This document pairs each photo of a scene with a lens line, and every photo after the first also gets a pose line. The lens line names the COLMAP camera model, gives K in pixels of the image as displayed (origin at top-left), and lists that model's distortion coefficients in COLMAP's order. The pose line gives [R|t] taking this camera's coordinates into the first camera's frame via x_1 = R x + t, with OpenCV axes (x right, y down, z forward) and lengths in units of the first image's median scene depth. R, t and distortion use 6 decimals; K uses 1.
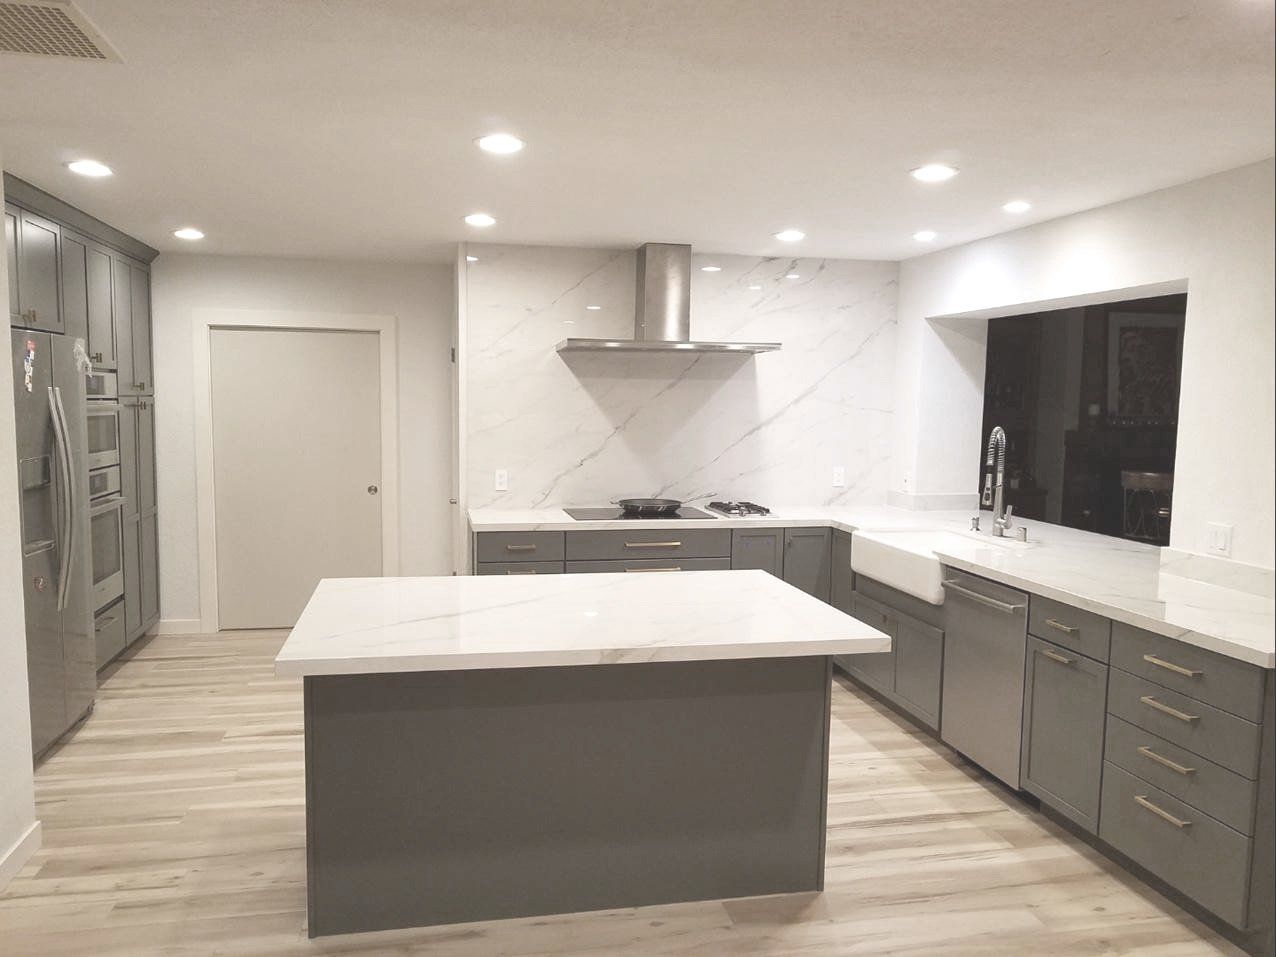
lens RADIAL K [[1011.7, 0, 637.4], [0, 1011.7, 490.1], [0, 0, 1]] dist [0.019283, -0.019971]
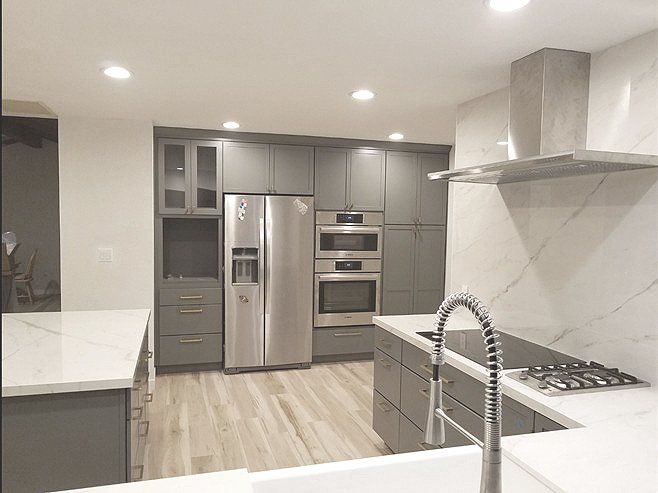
lens RADIAL K [[521.7, 0, 329.3], [0, 521.7, 249.5], [0, 0, 1]] dist [0.019283, -0.019971]
pose [[0.079026, 0.049627, -0.995637, 0.459806], [-0.108828, 0.993220, 0.040868, -0.068820], [0.990914, 0.105123, 0.083891, 0.761404]]
